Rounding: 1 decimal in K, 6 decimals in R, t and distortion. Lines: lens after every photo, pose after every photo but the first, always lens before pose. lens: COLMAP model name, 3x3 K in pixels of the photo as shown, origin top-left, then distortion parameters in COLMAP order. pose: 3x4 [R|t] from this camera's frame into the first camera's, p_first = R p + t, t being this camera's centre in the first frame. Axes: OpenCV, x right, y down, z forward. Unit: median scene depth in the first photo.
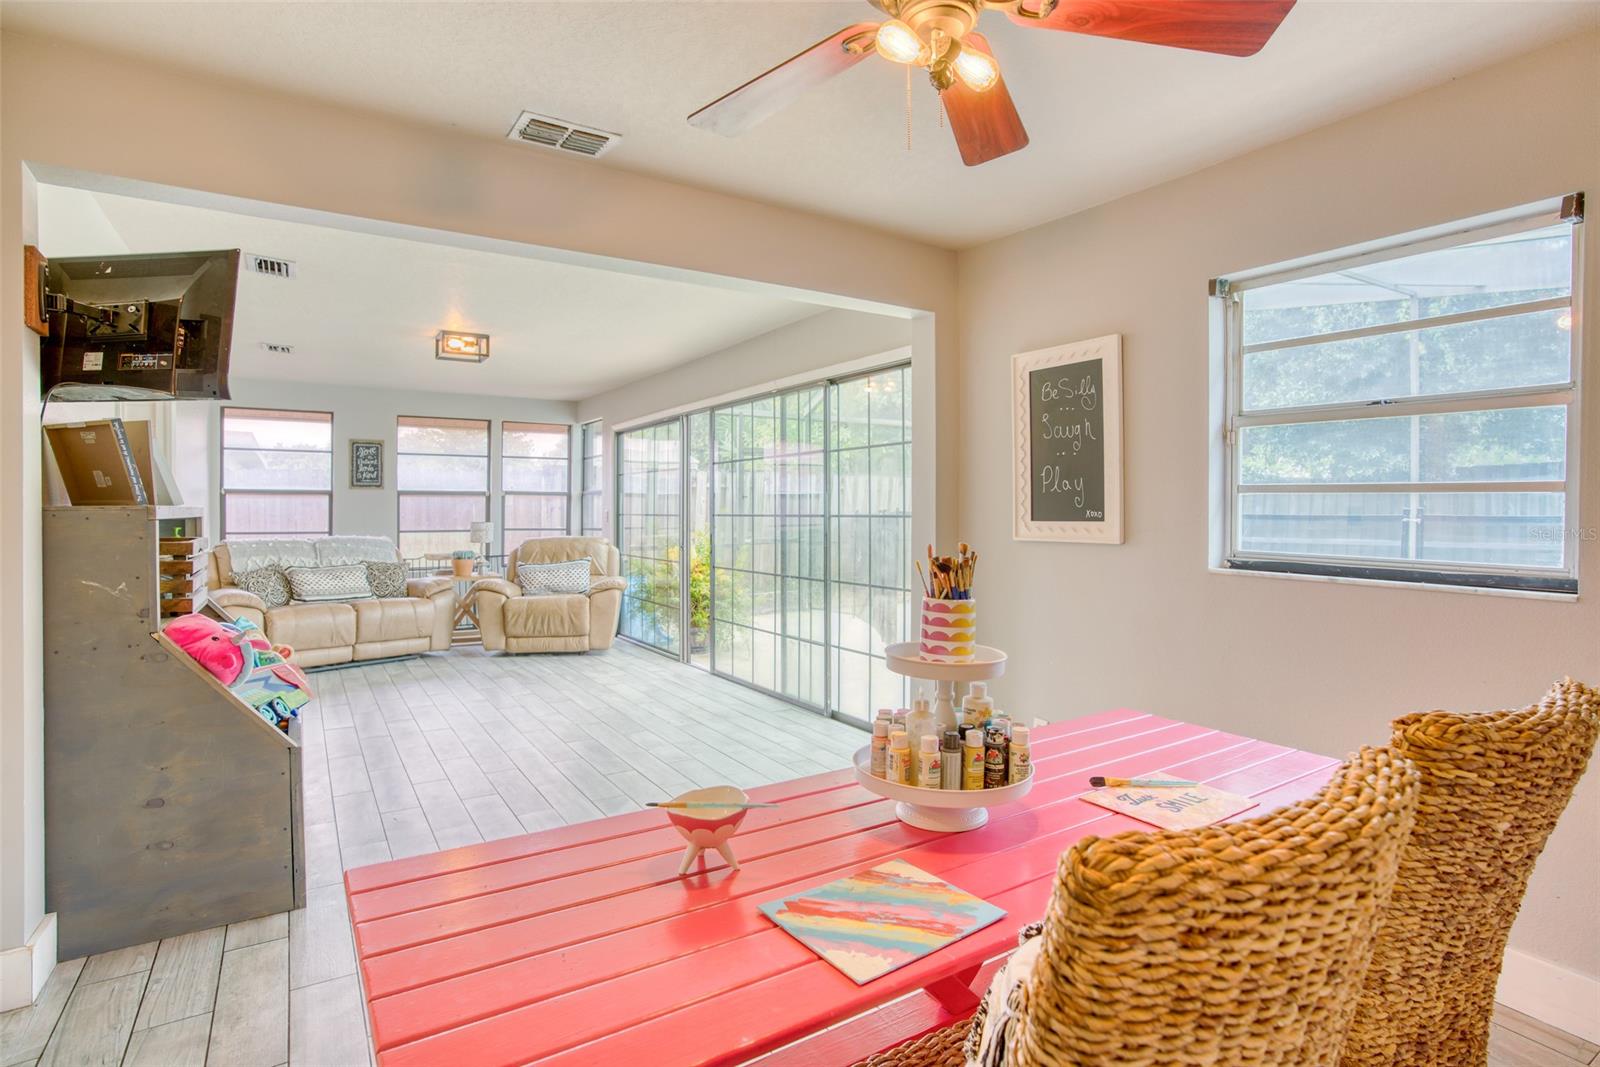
lens RADIAL K [[877.5, 0, 798.8], [0, 877.5, 509.7], [0, 0, 1]] dist [-0.089062, 0.038960]
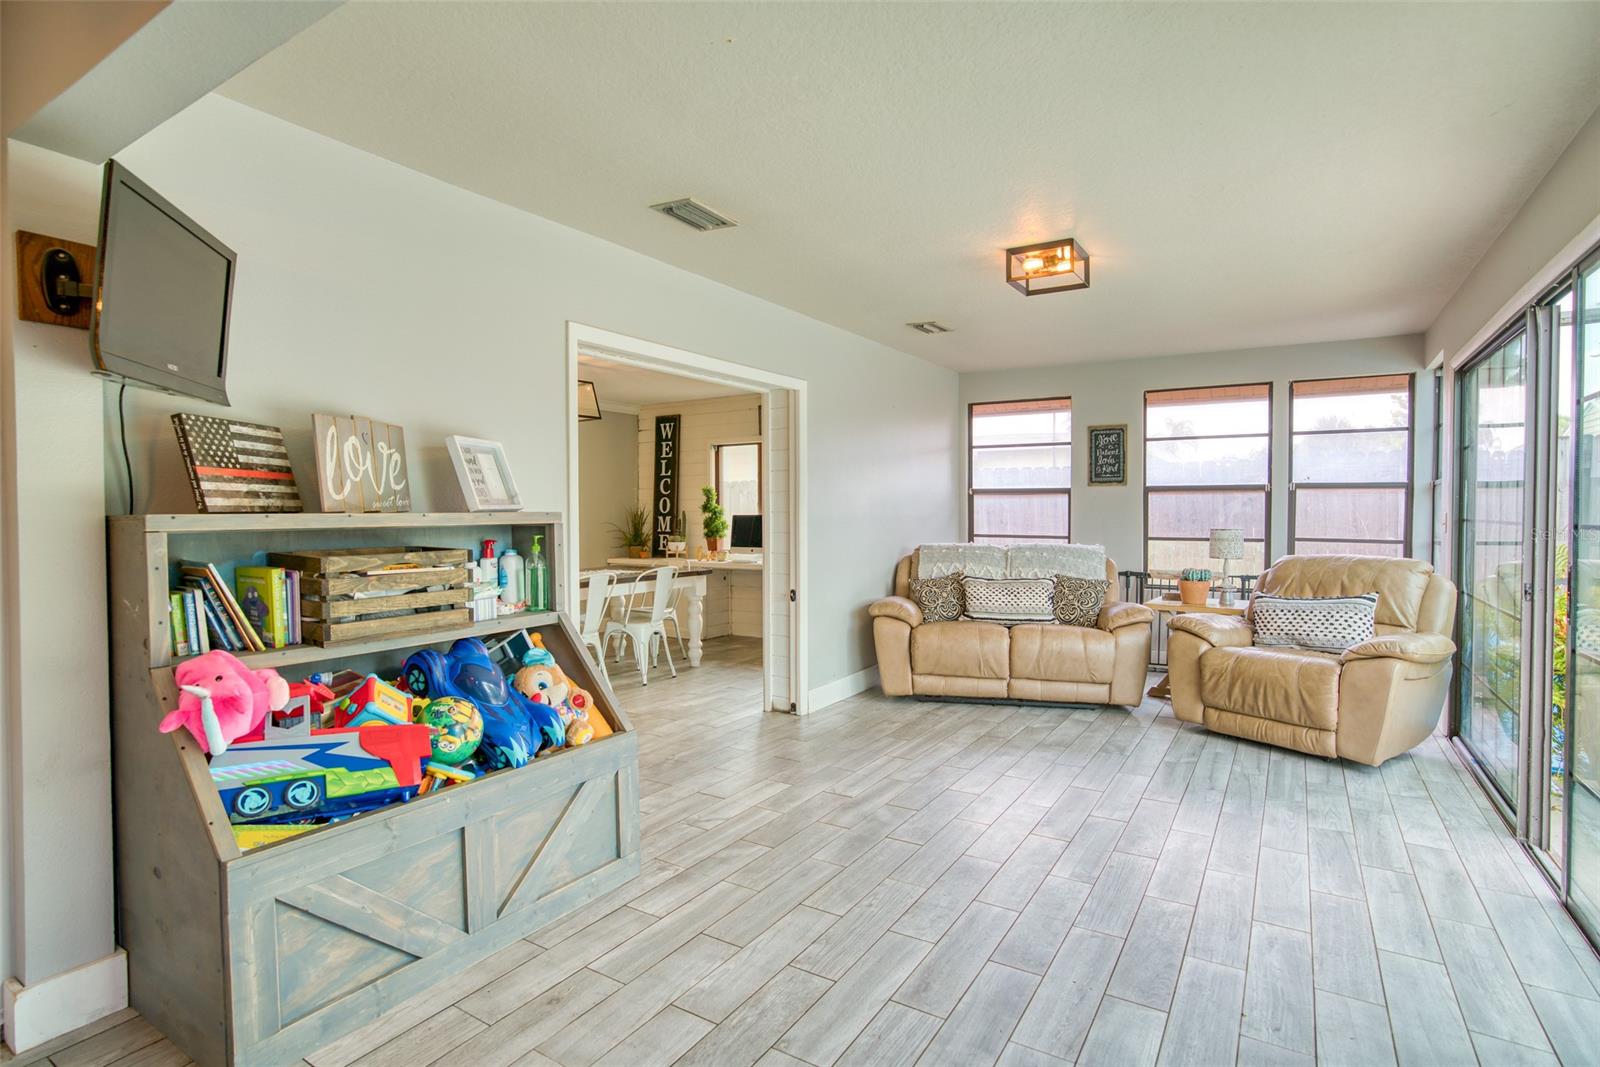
lens RADIAL K [[802.8, 0, 831.9], [0, 802.8, 530.5], [0, 0, 1]] dist [-0.058758, 0.027194]
pose [[0.428972, 0.022517, -0.903037, 0.079881], [0.003181, 0.999645, 0.026436, -0.002542], [0.903312, -0.014213, 0.428748, 0.486914]]
